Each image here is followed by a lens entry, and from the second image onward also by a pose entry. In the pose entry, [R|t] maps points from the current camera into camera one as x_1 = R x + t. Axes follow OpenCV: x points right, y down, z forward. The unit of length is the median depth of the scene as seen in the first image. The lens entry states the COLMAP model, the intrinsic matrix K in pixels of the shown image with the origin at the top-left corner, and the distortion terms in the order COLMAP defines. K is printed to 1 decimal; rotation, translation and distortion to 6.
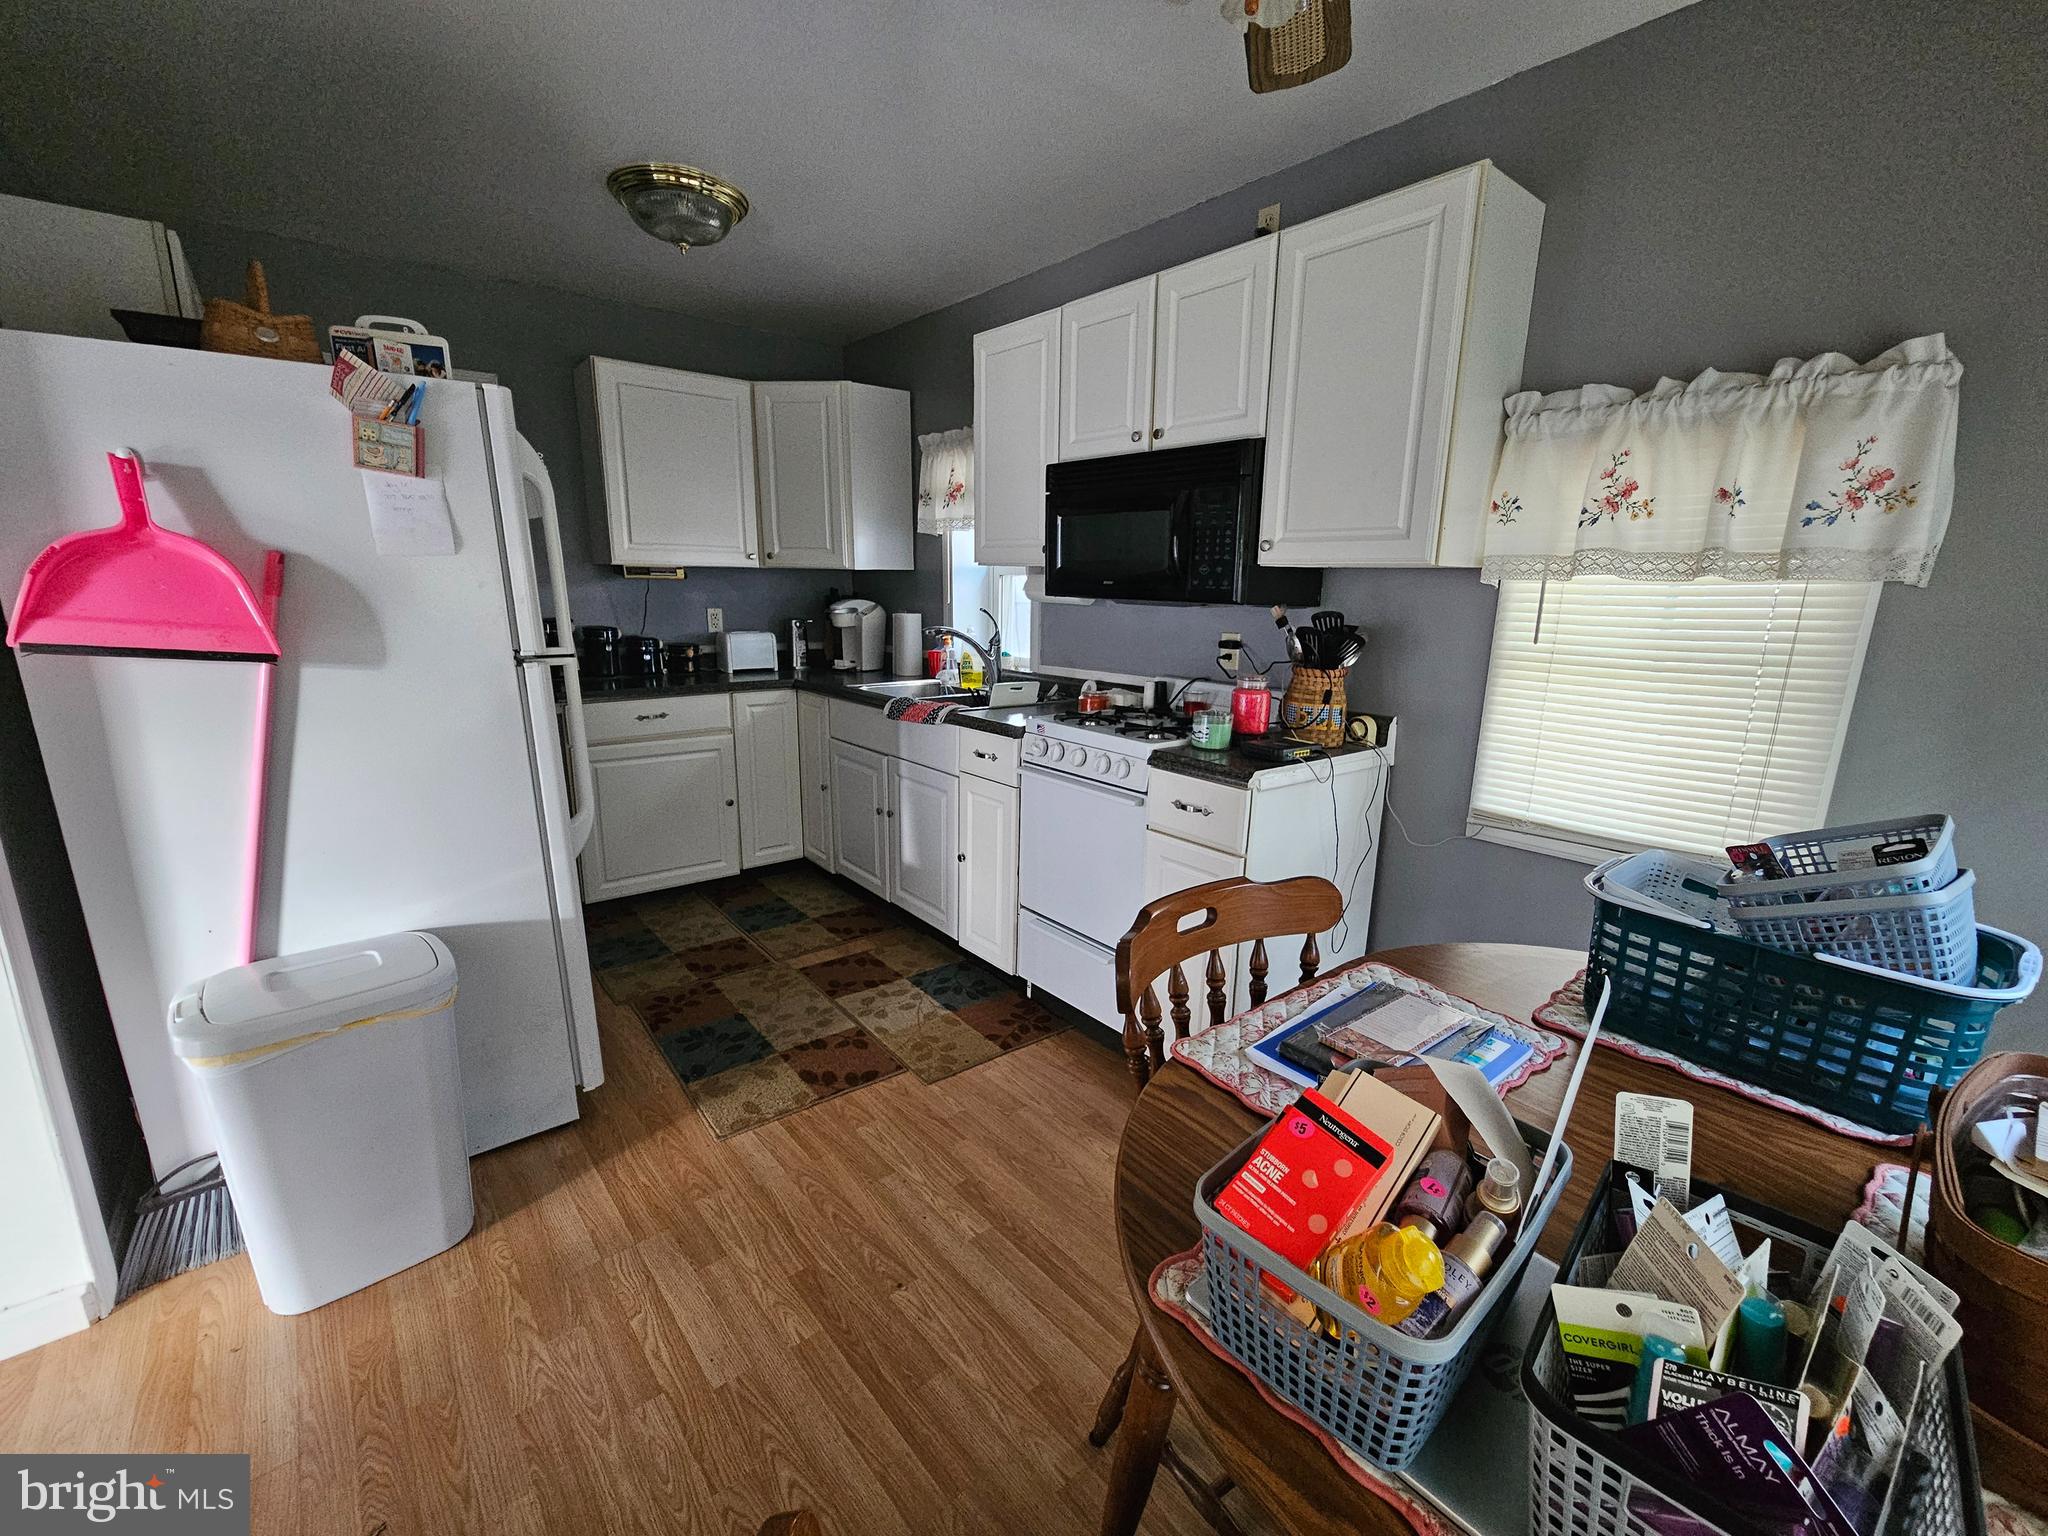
lens RADIAL K [[836.8, 0, 1038.4], [0, 836.8, 776.3], [0, 0, 1]] dist [-0.004329, -0.001236]
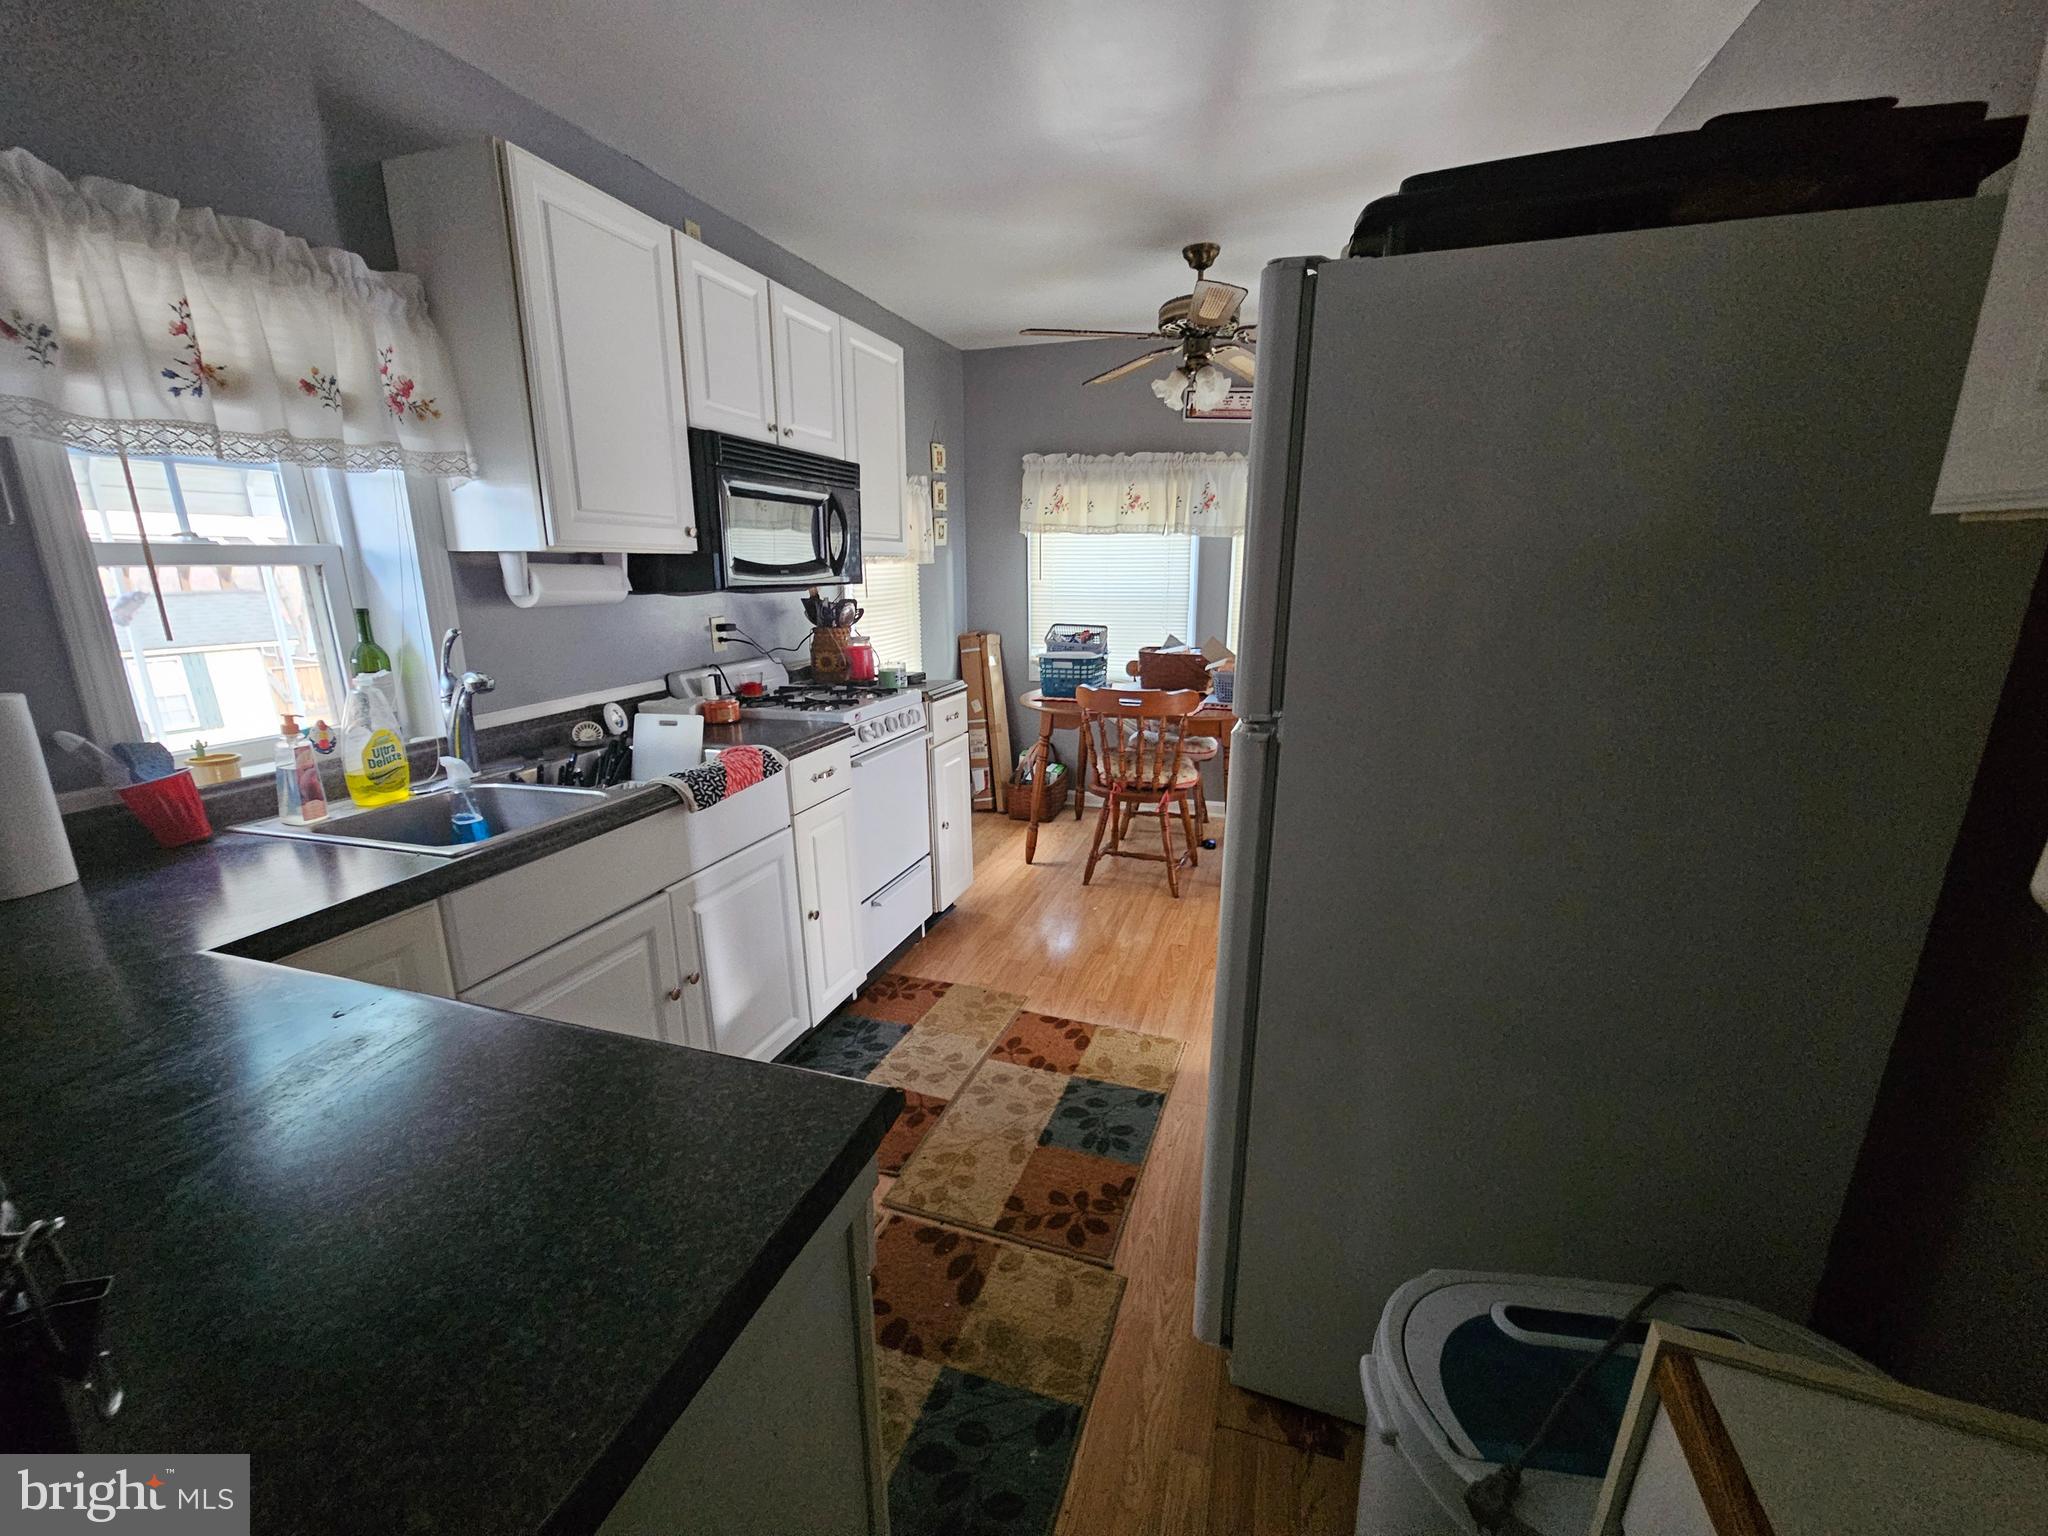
lens RADIAL K [[836.8, 0, 1034.2], [0, 836.8, 774.8], [0, 0, 1]] dist [-0.004329, -0.001236]
pose [[-0.520263, -0.224055, 0.824091, -0.854915], [0.188056, 0.911227, 0.366469, -0.288844], [-0.833043, 0.345636, -0.431943, 1.142215]]
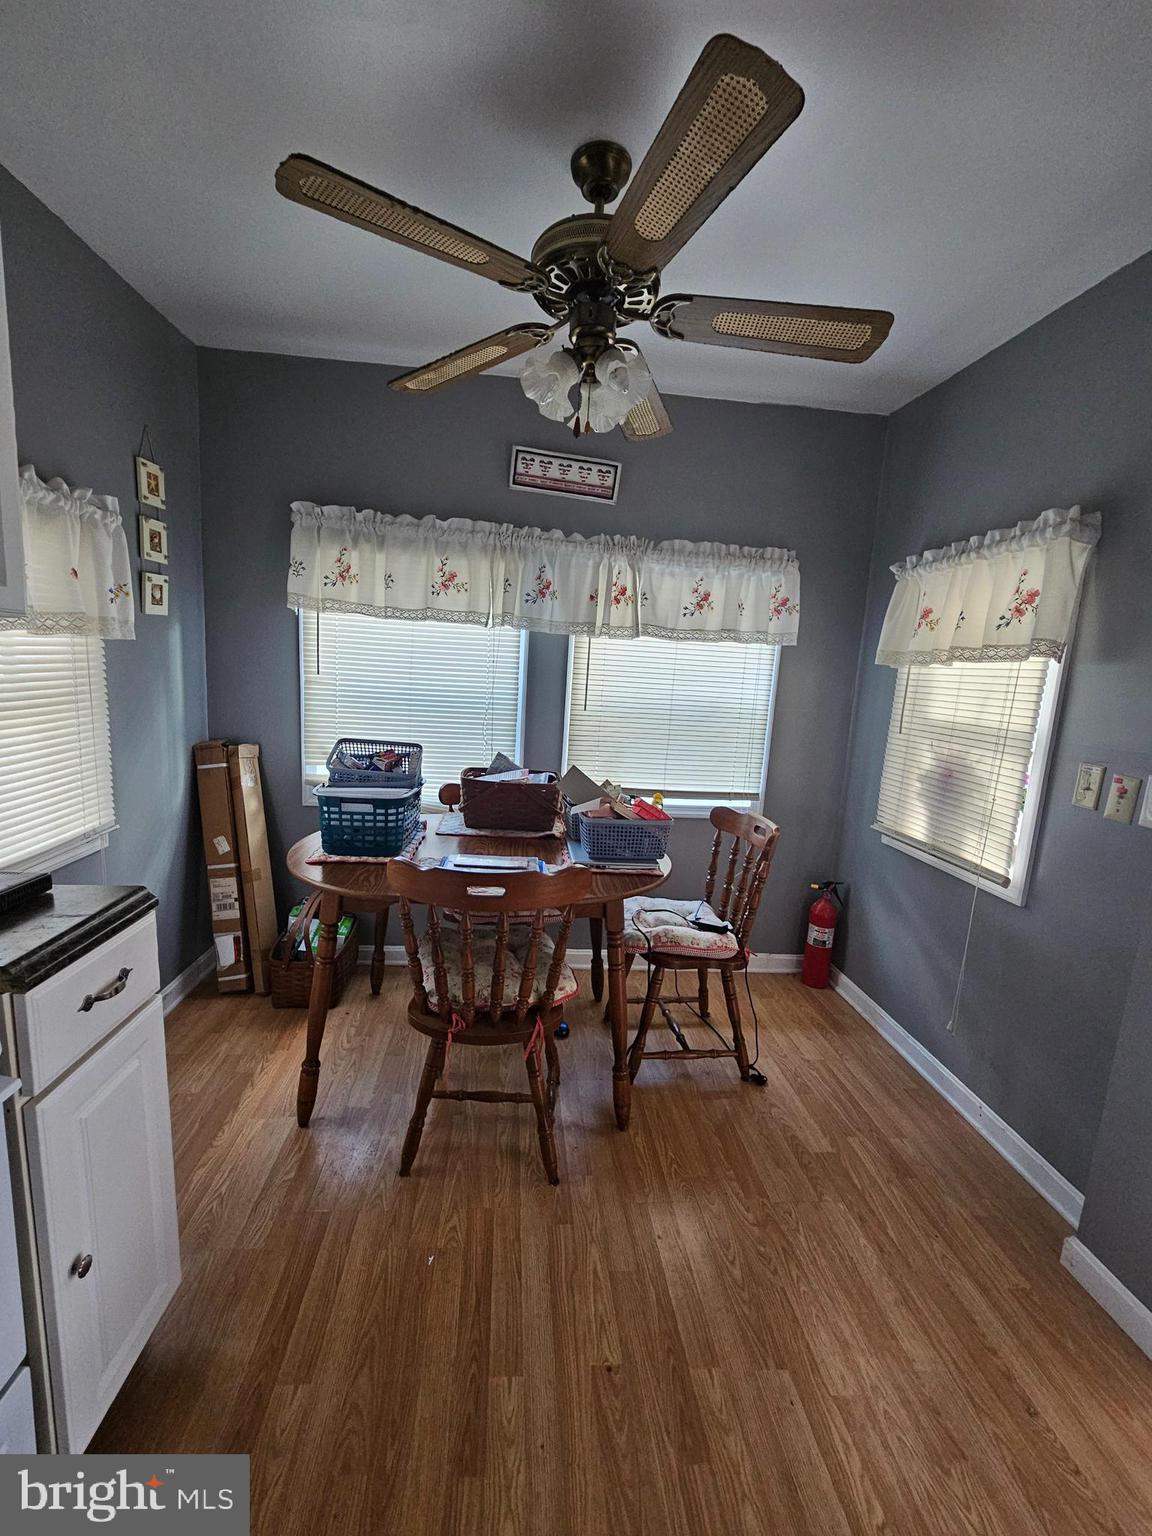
lens RADIAL K [[627.6, 0, 568.8], [0, 627.6, 772.6], [0, 0, 1]] dist [-0.004329, -0.001236]
pose [[-0.803272, -0.159786, 0.573779, -0.276077], [0.065230, 0.933948, 0.351406, -0.198006], [-0.592029, 0.319702, -0.739792, 0.803597]]
